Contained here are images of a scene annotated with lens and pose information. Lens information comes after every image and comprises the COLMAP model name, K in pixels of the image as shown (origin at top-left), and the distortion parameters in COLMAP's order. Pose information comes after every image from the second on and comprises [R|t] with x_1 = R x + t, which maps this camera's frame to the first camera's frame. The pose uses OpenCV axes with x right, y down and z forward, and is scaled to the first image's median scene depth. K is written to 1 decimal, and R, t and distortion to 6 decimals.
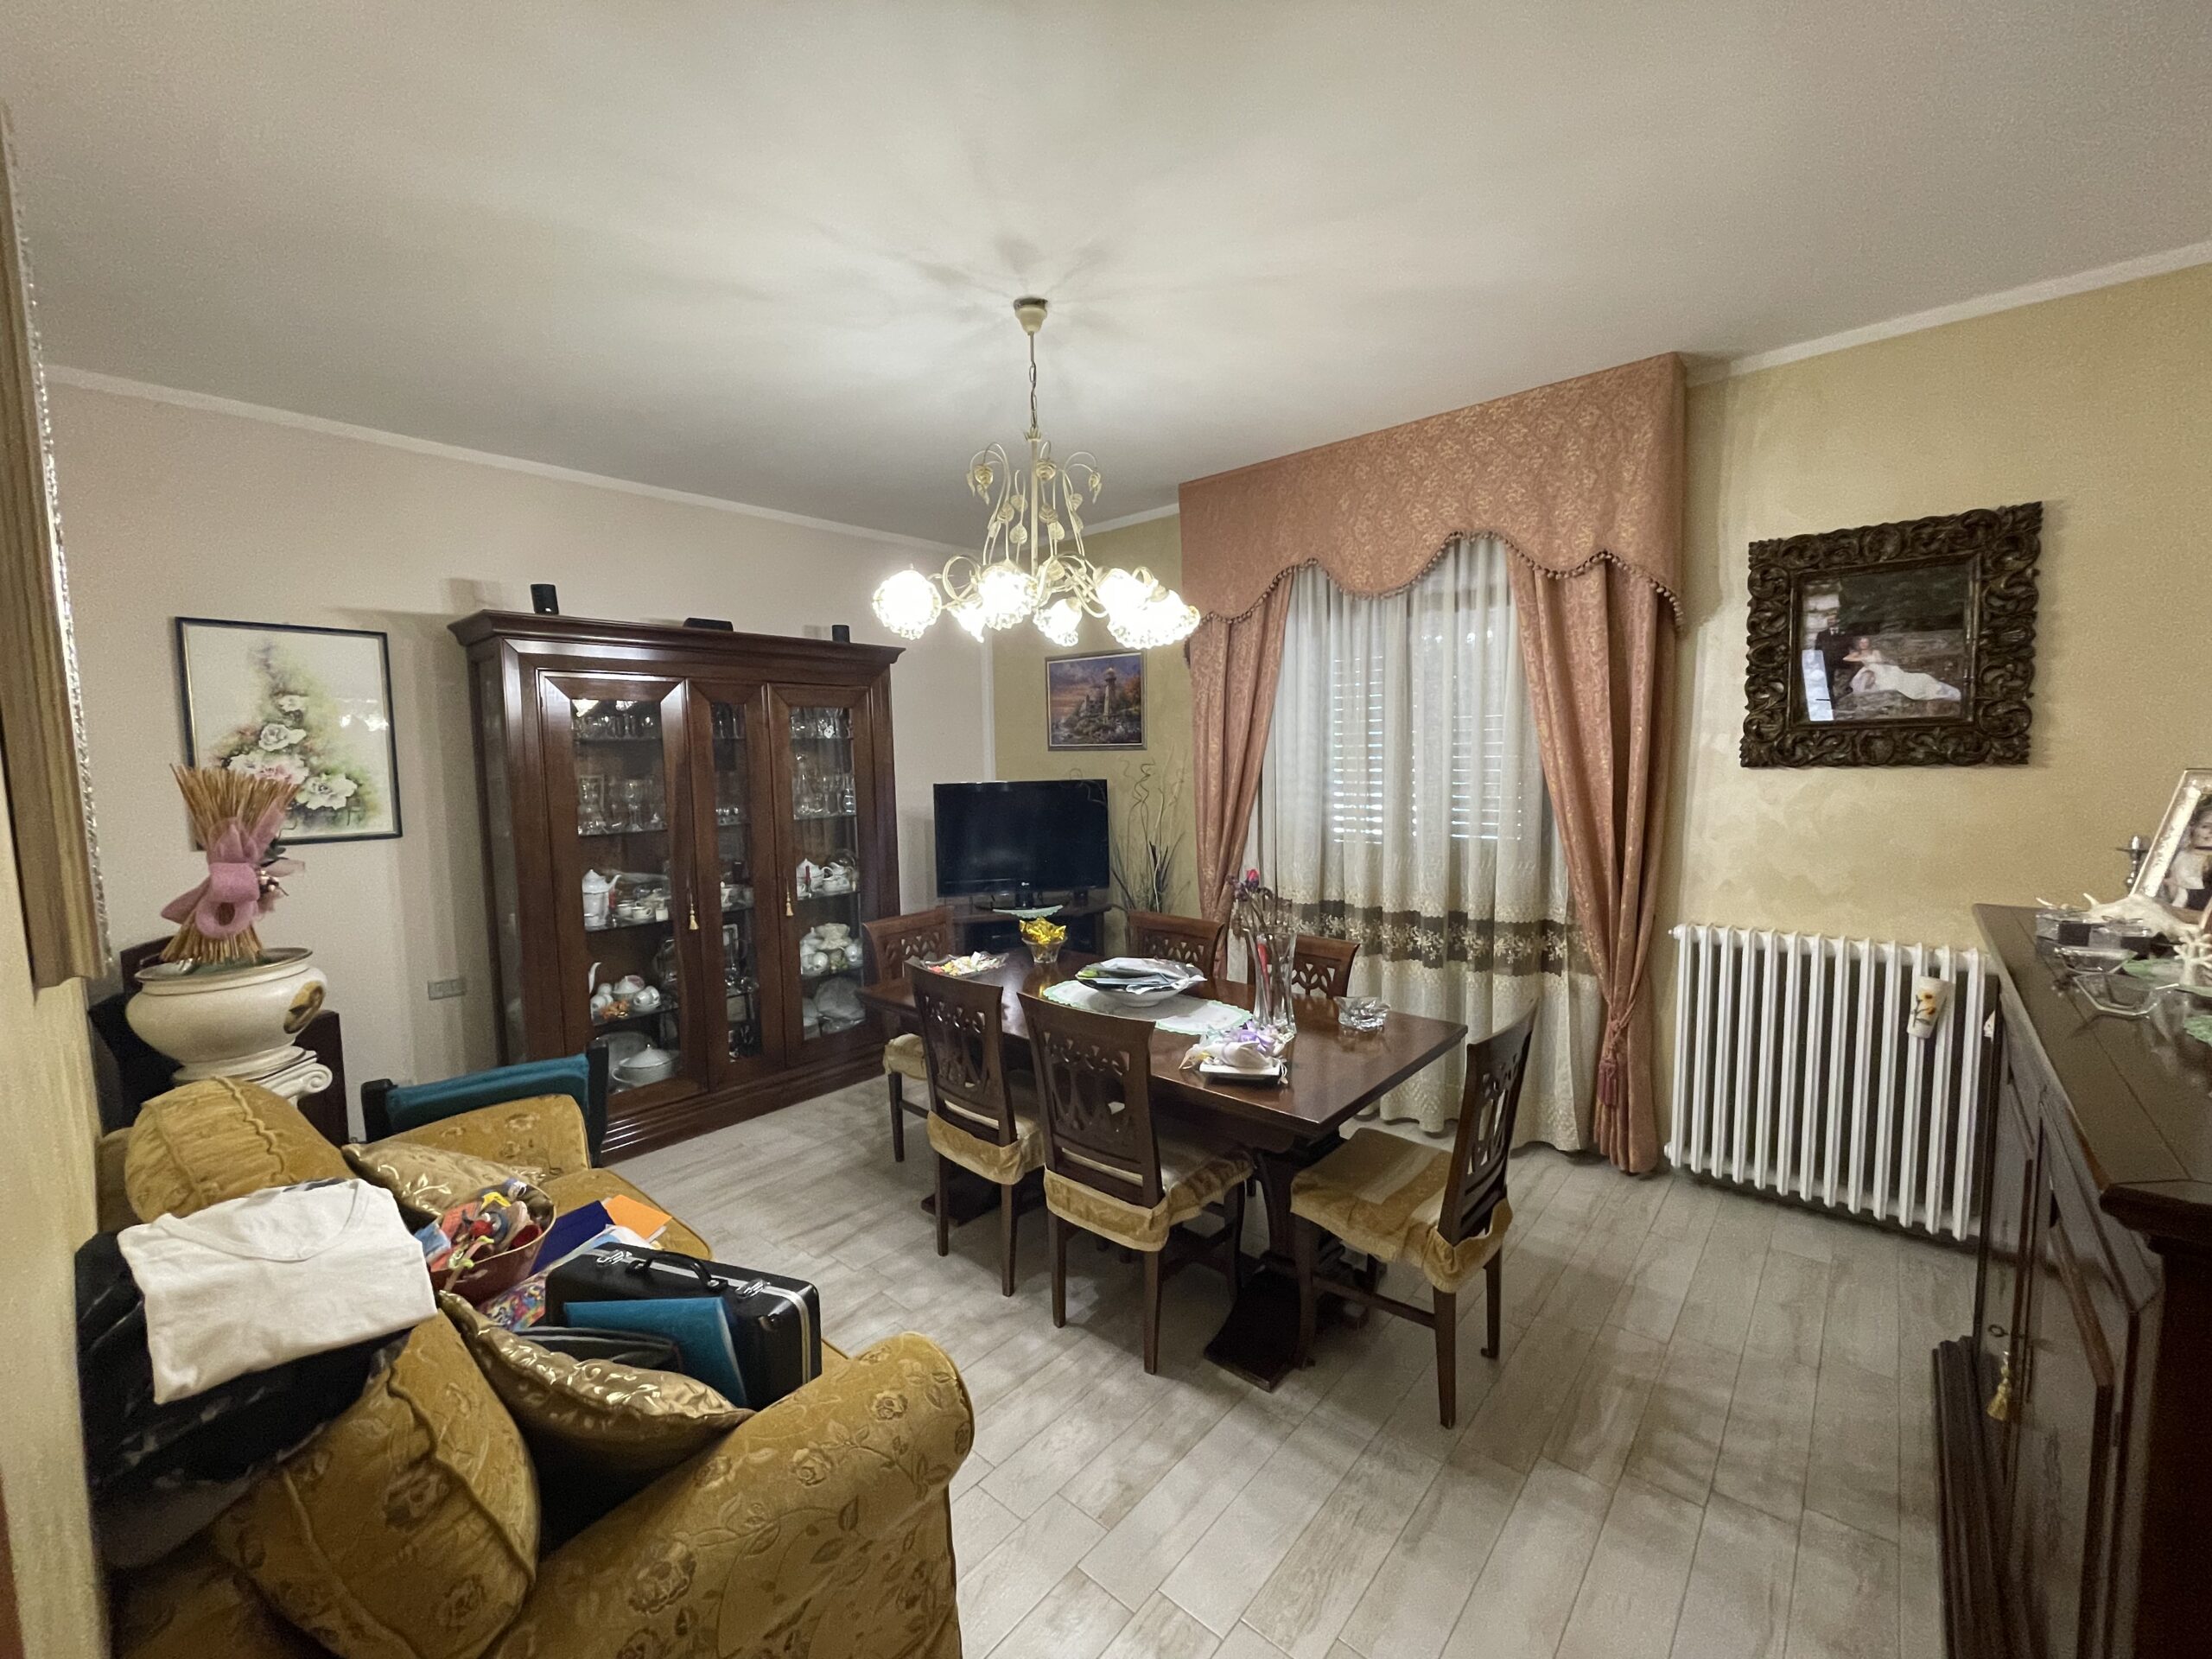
lens RADIAL K [[895.5, 0, 1102.2], [0, 895.5, 823.9], [0, 0, 1]] dist [-0.001895, 0.000603]
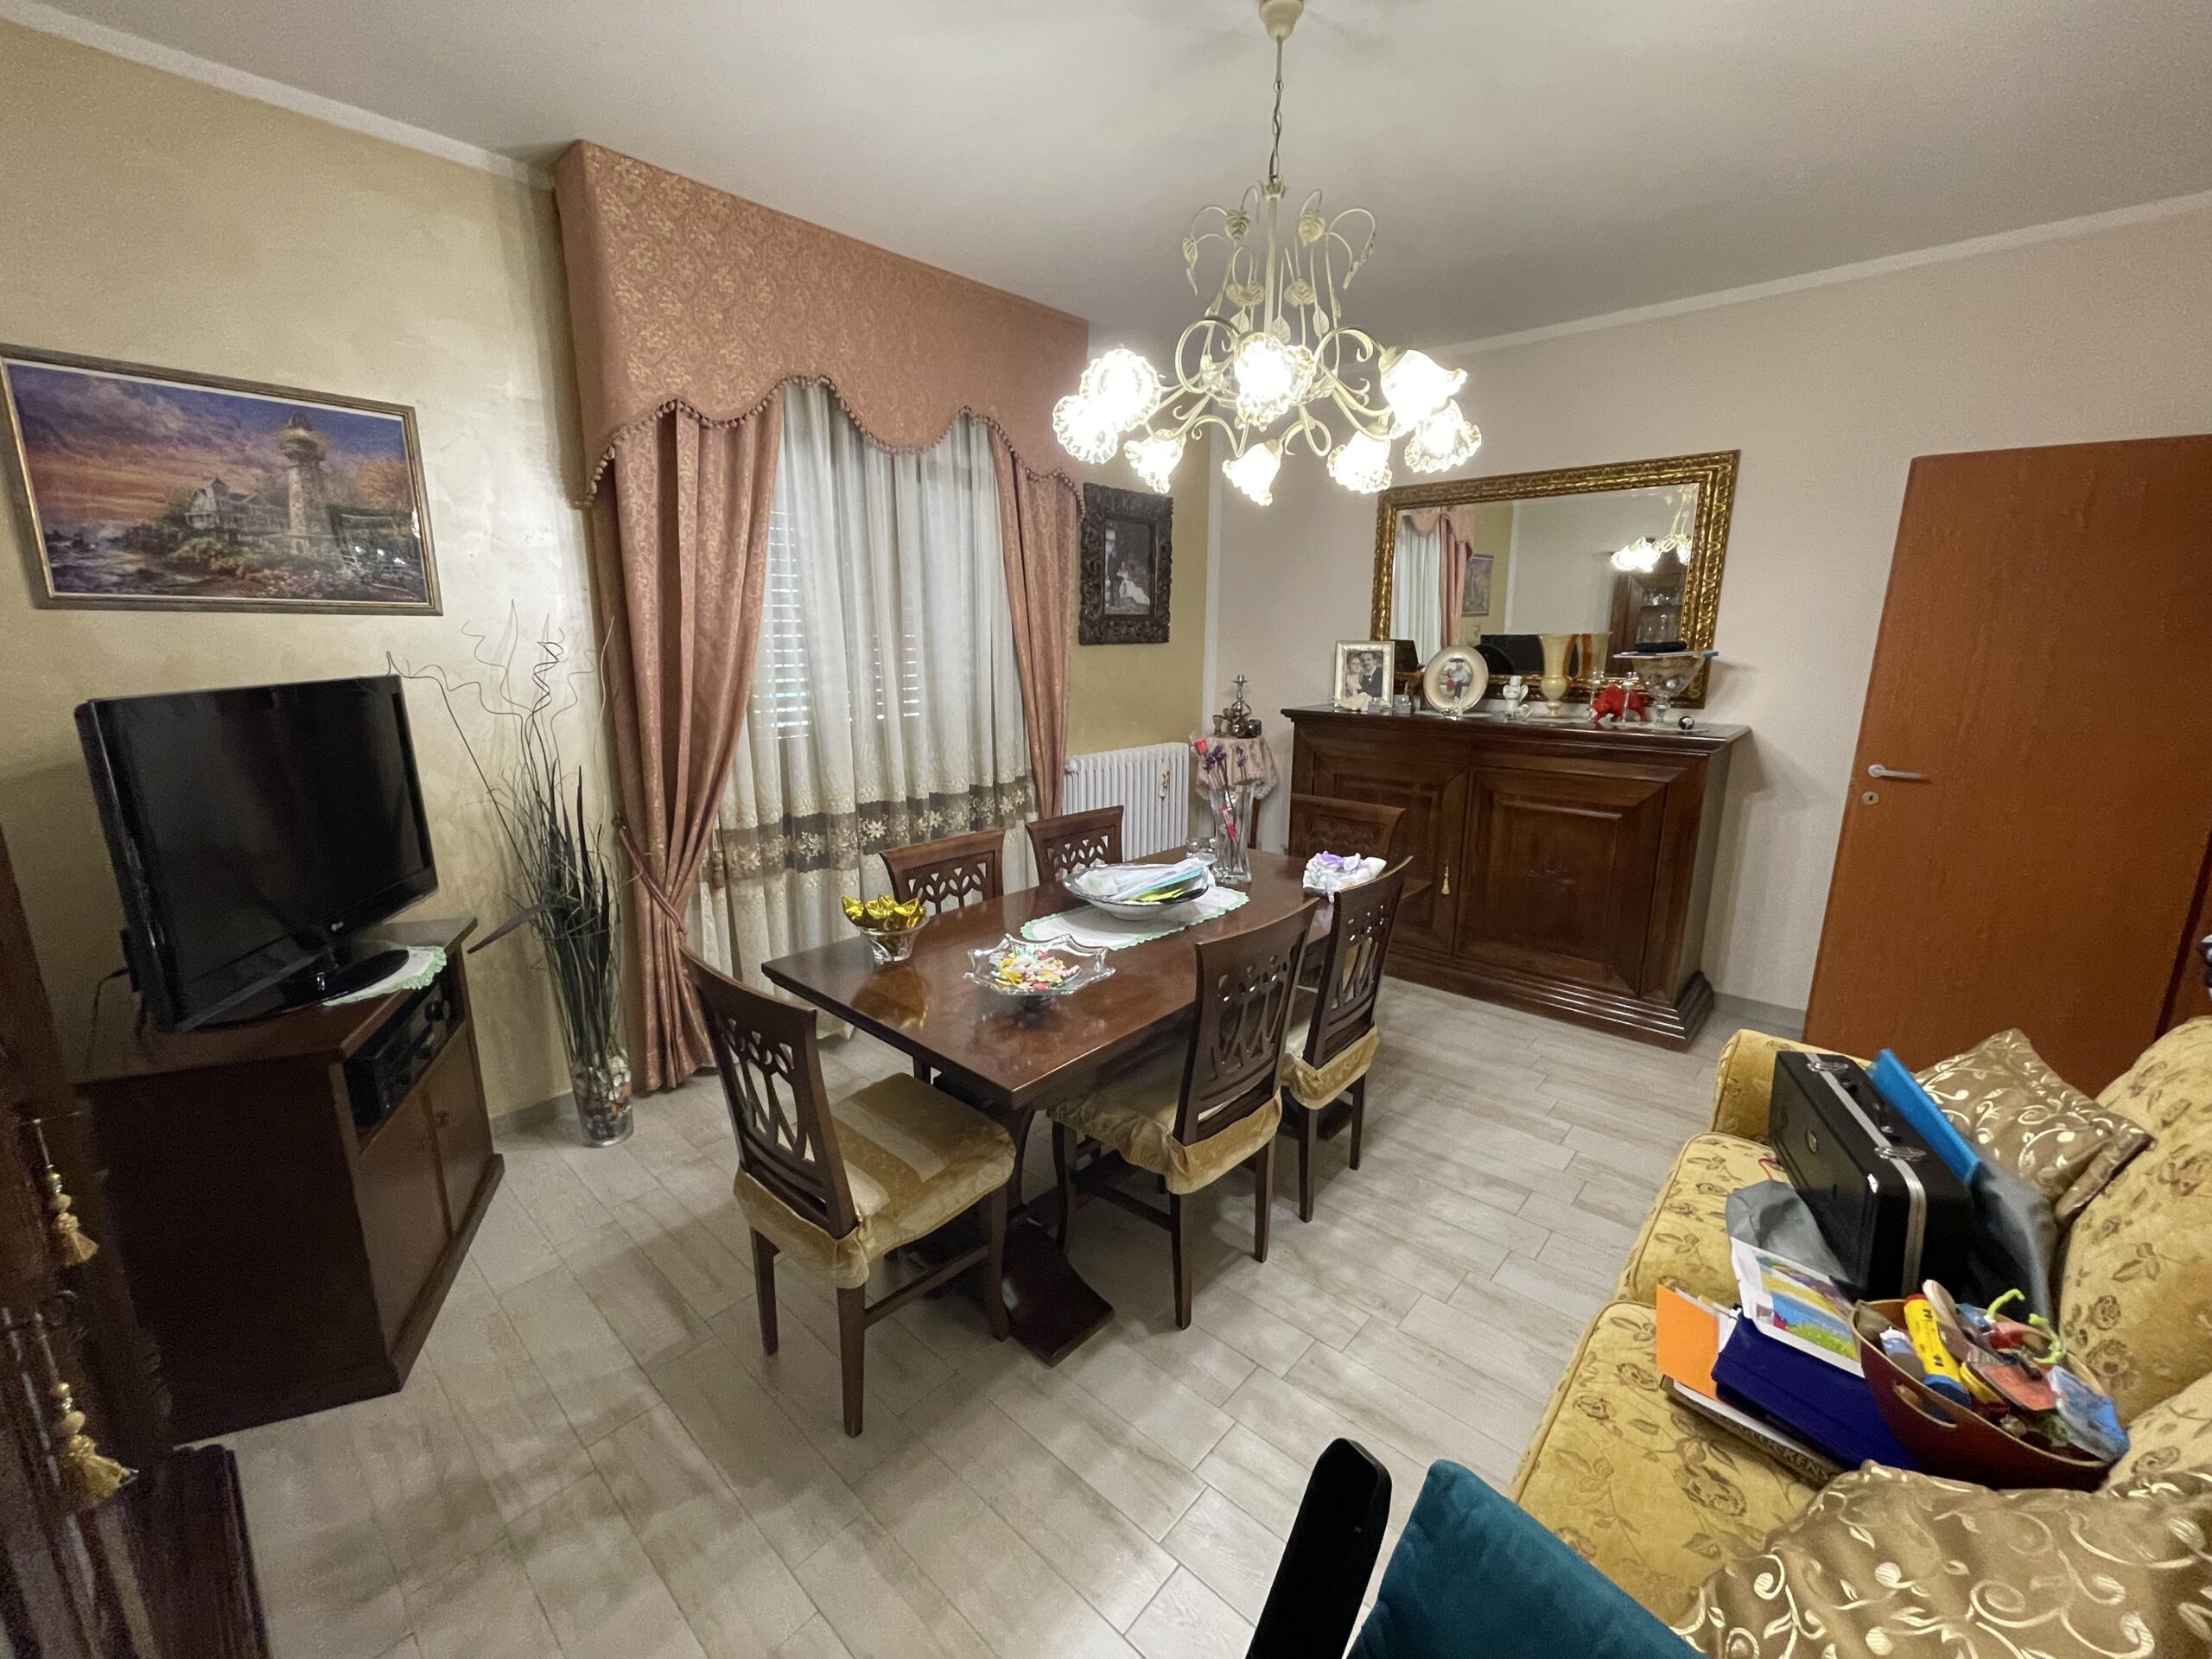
lens RADIAL K [[895.5, 0, 1102.2], [0, 895.5, 823.9], [0, 0, 1]] dist [-0.001895, 0.000603]
pose [[0.014327, -0.191099, 0.981466, -0.531610], [0.076837, 0.978875, 0.189473, -0.036135], [-0.996941, 0.072699, 0.028708, 0.668770]]
